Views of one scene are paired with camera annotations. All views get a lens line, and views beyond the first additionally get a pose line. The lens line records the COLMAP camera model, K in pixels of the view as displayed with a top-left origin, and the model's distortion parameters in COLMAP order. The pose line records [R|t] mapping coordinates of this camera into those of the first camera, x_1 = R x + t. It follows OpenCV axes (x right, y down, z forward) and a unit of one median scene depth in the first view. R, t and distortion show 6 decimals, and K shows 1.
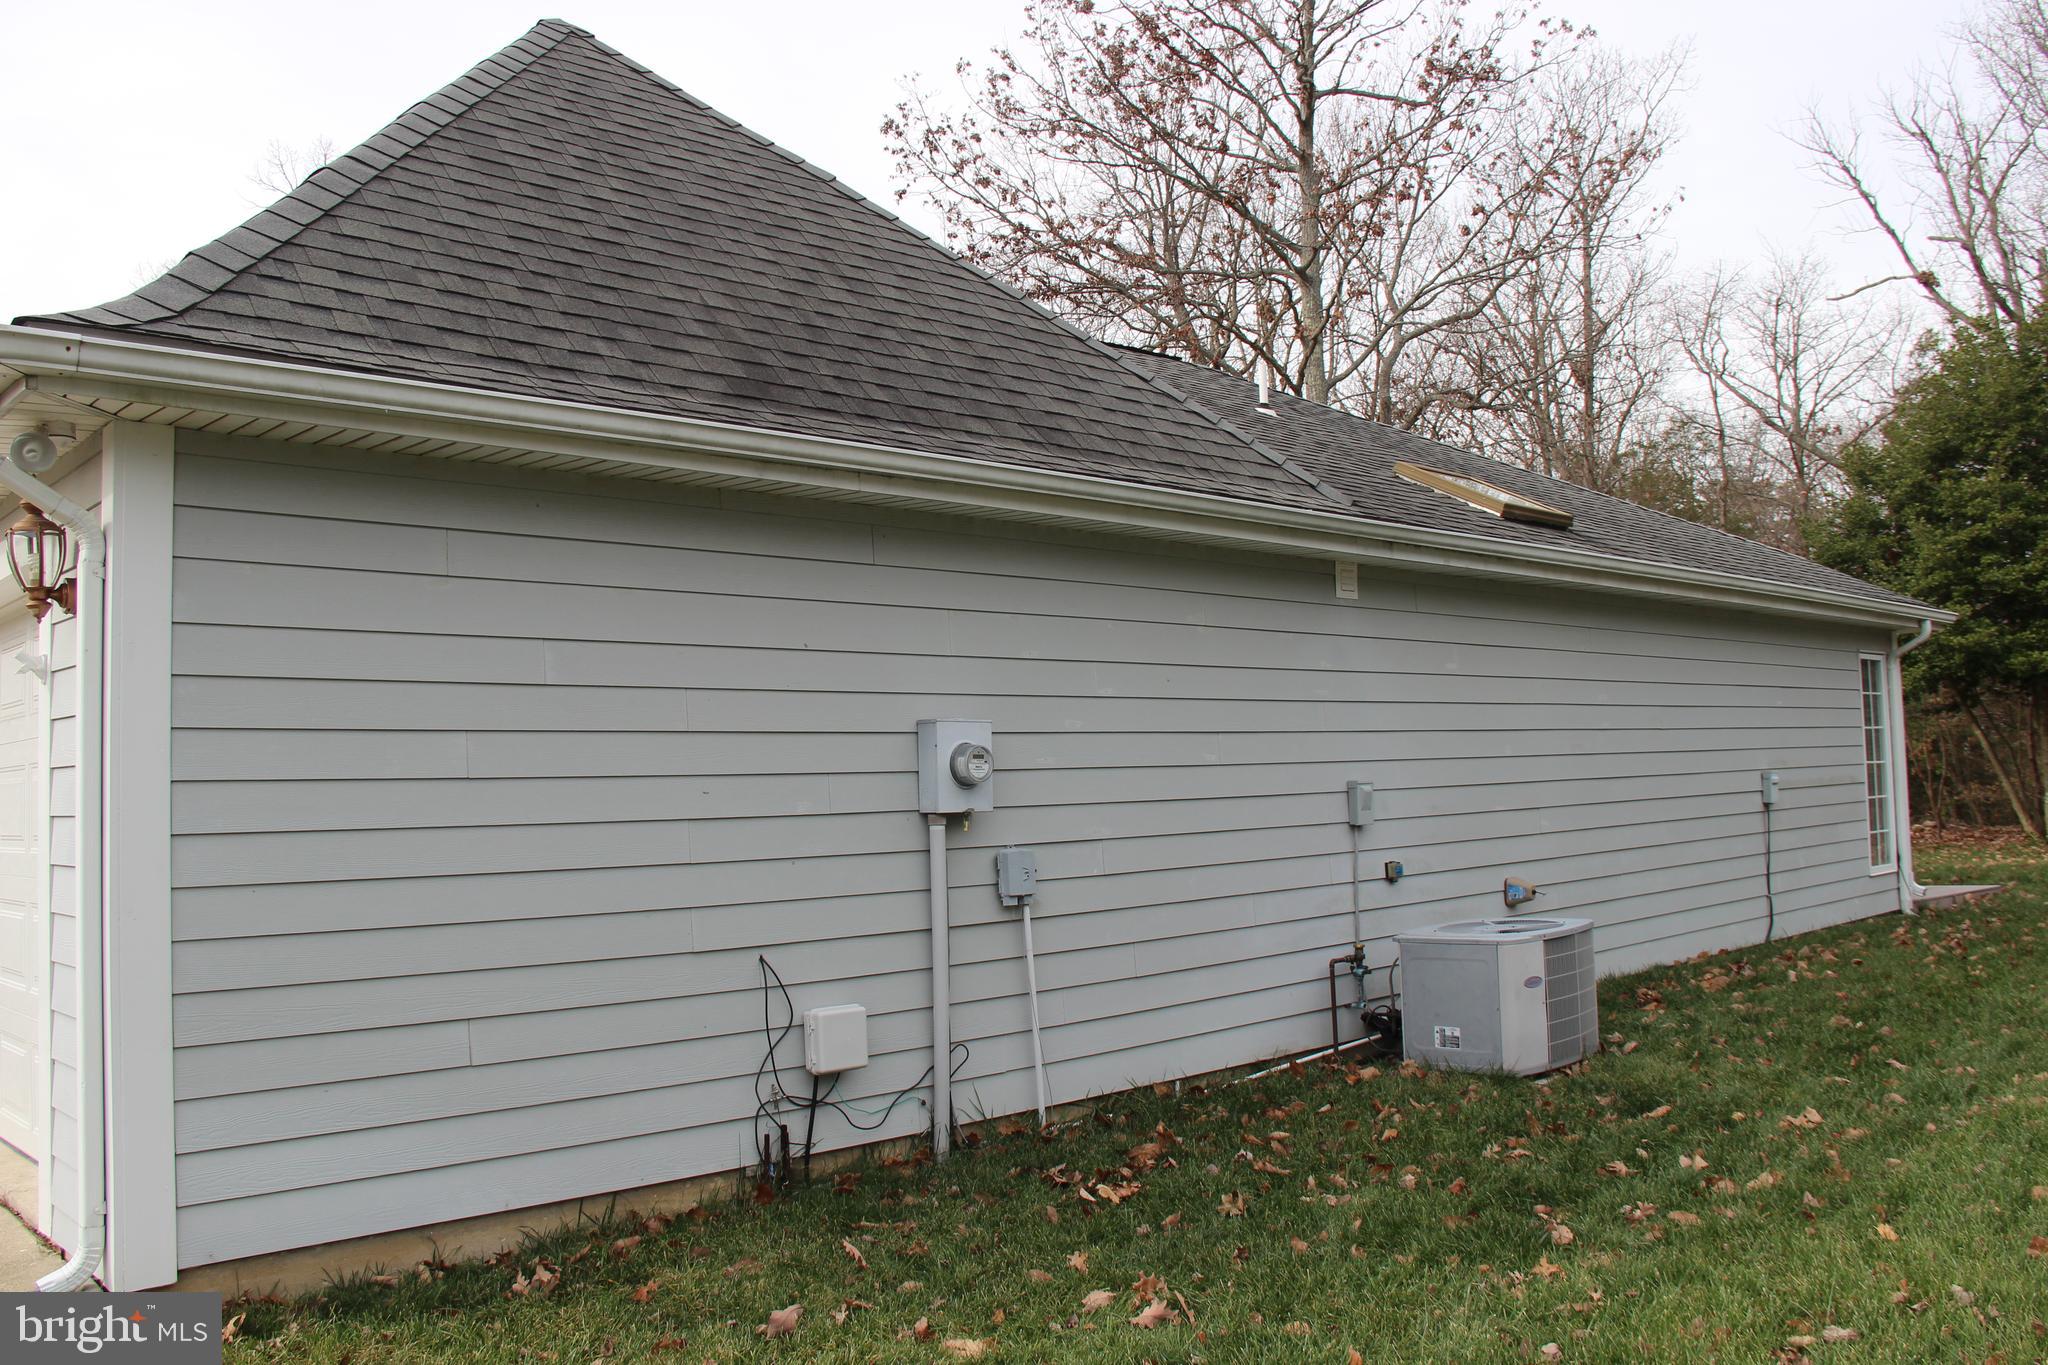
lens RADIAL K [[1673.6, 0, 1022.7], [0, 1673.6, 666.4], [0, 0, 1]] dist [-0.147685, 0.080321]
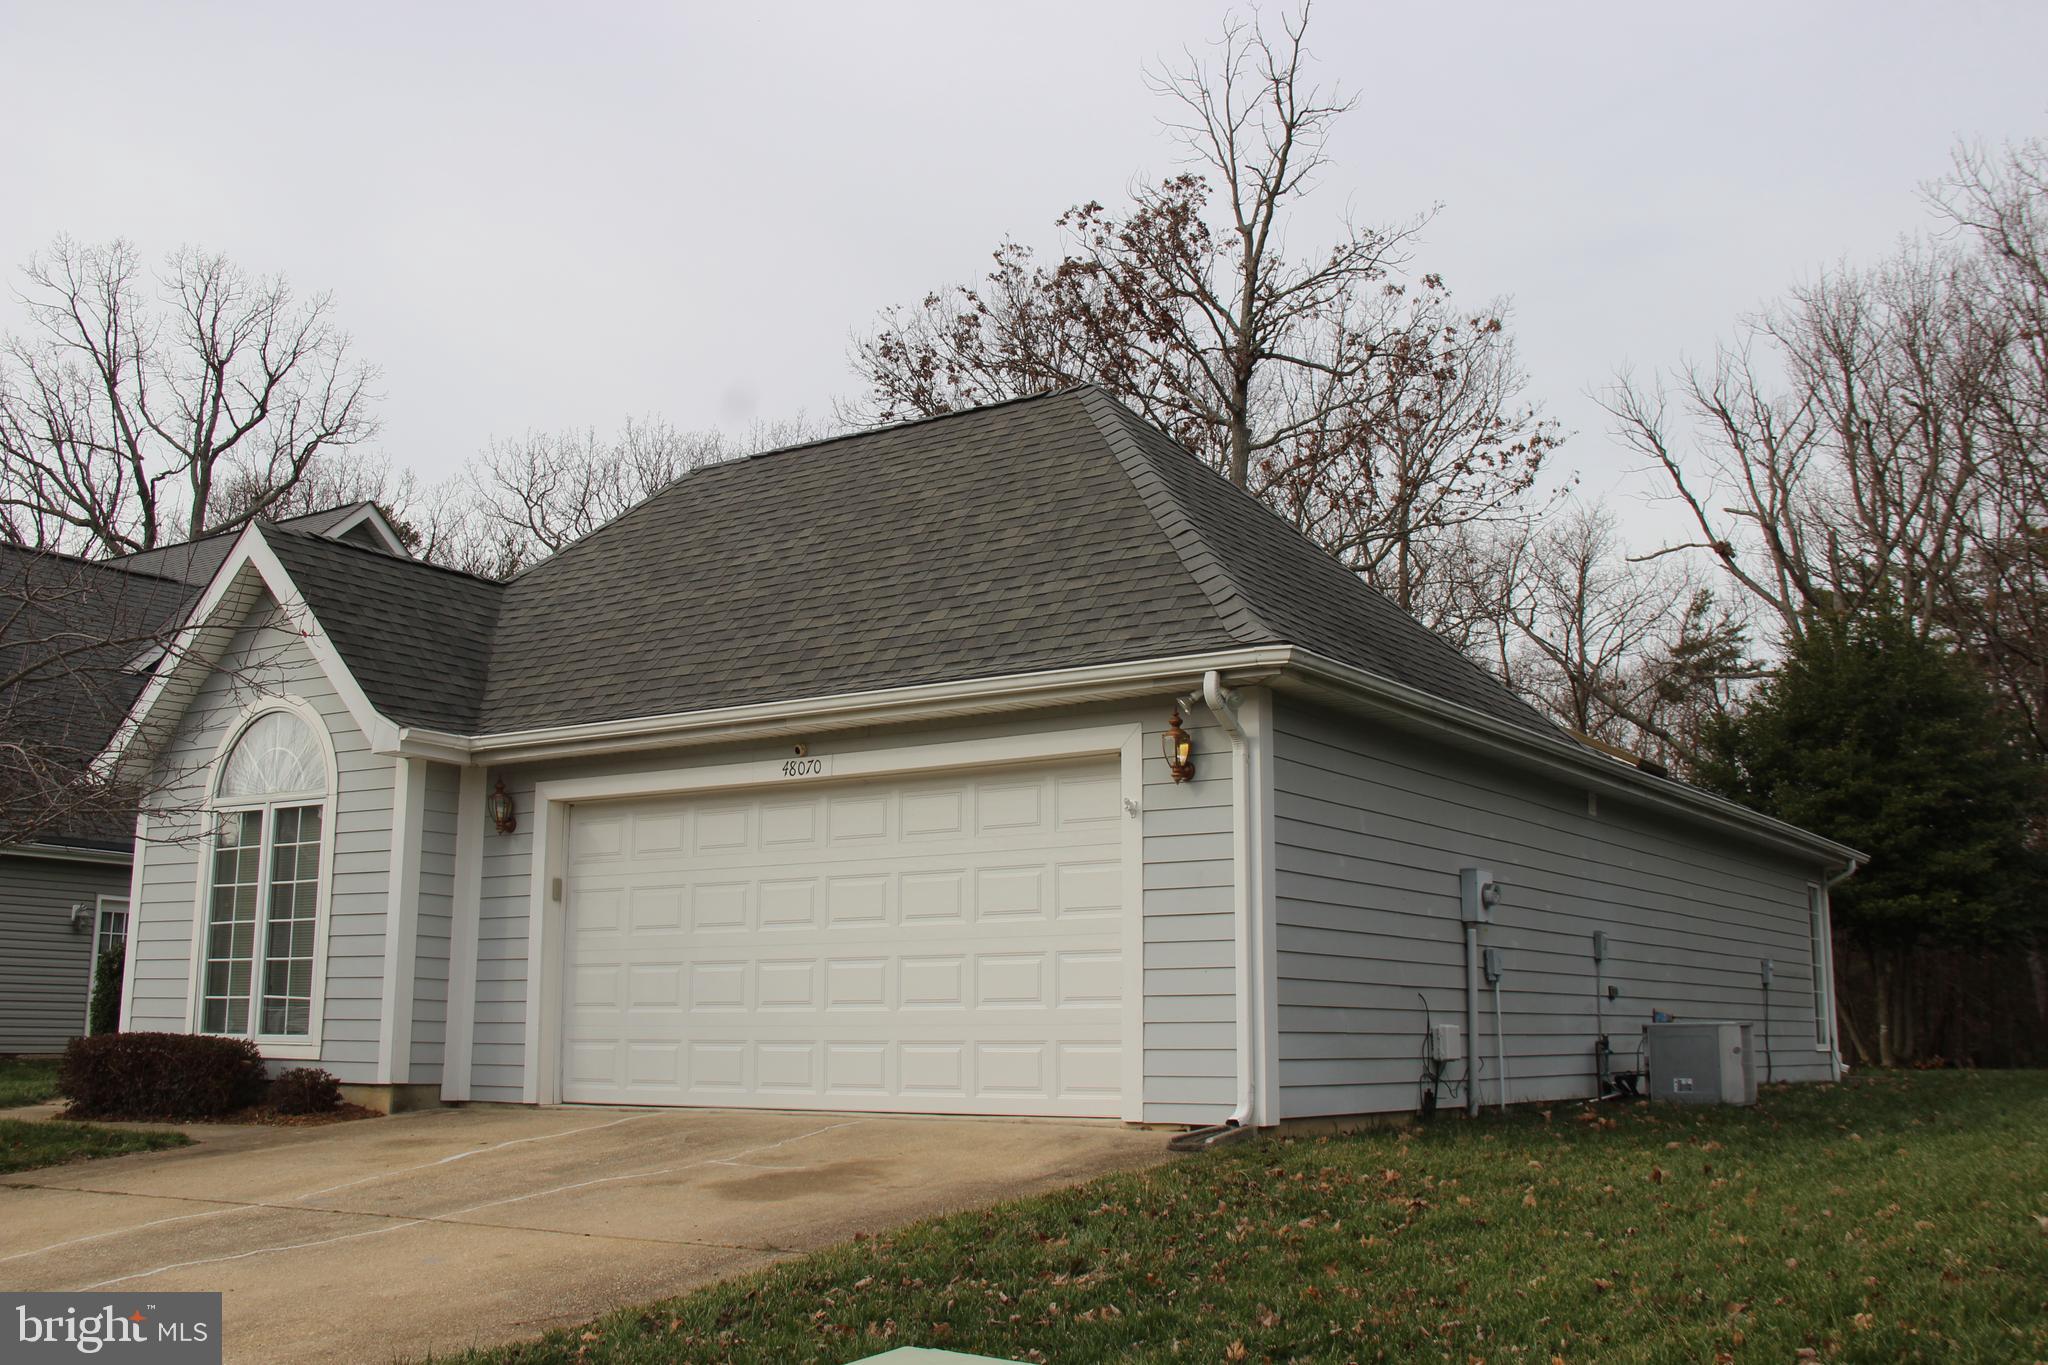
lens RADIAL K [[2012.8, 0, 1008.2], [0, 2012.8, 683.2], [0, 0, 1]] dist [-0.033859, 0.000000]
pose [[0.974967, 0.070721, 0.210803, -0.319353], [-0.046957, 0.992176, -0.115684, 0.033963], [-0.217335, 0.102889, 0.970659, -0.314408]]
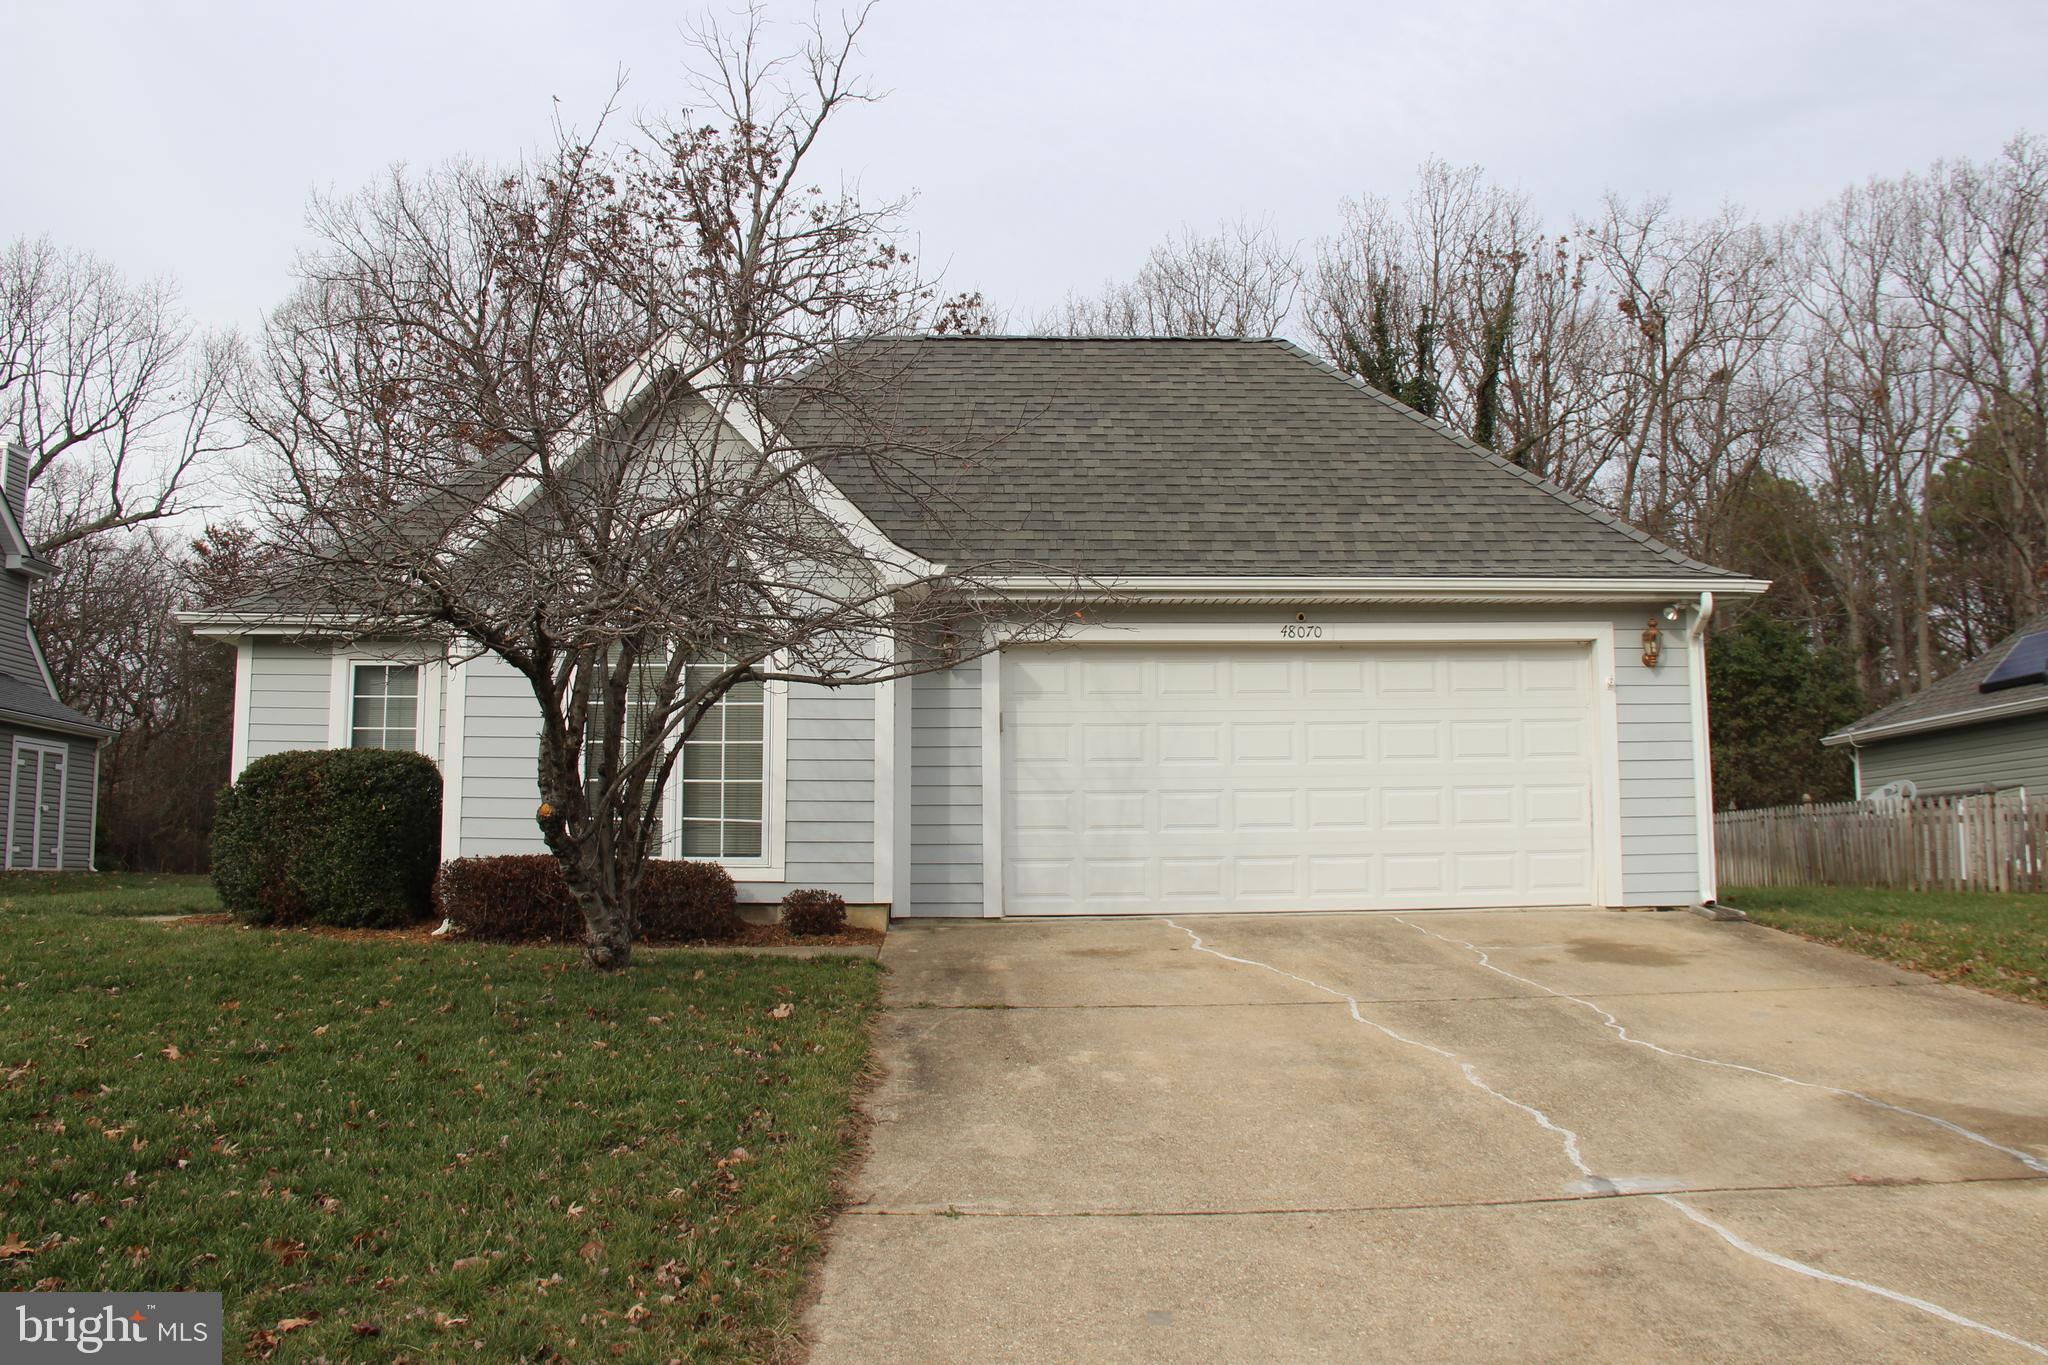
lens RADIAL K [[1673.6, 0, 1030.4], [0, 1673.6, 686.4], [0, 0, 1]] dist [-0.147685, 0.080321]
pose [[0.645331, 0.102087, 0.757051, -0.815887], [-0.061002, 0.994752, -0.082141, 0.071084], [-0.761463, 0.006826, 0.648172, 0.000012]]
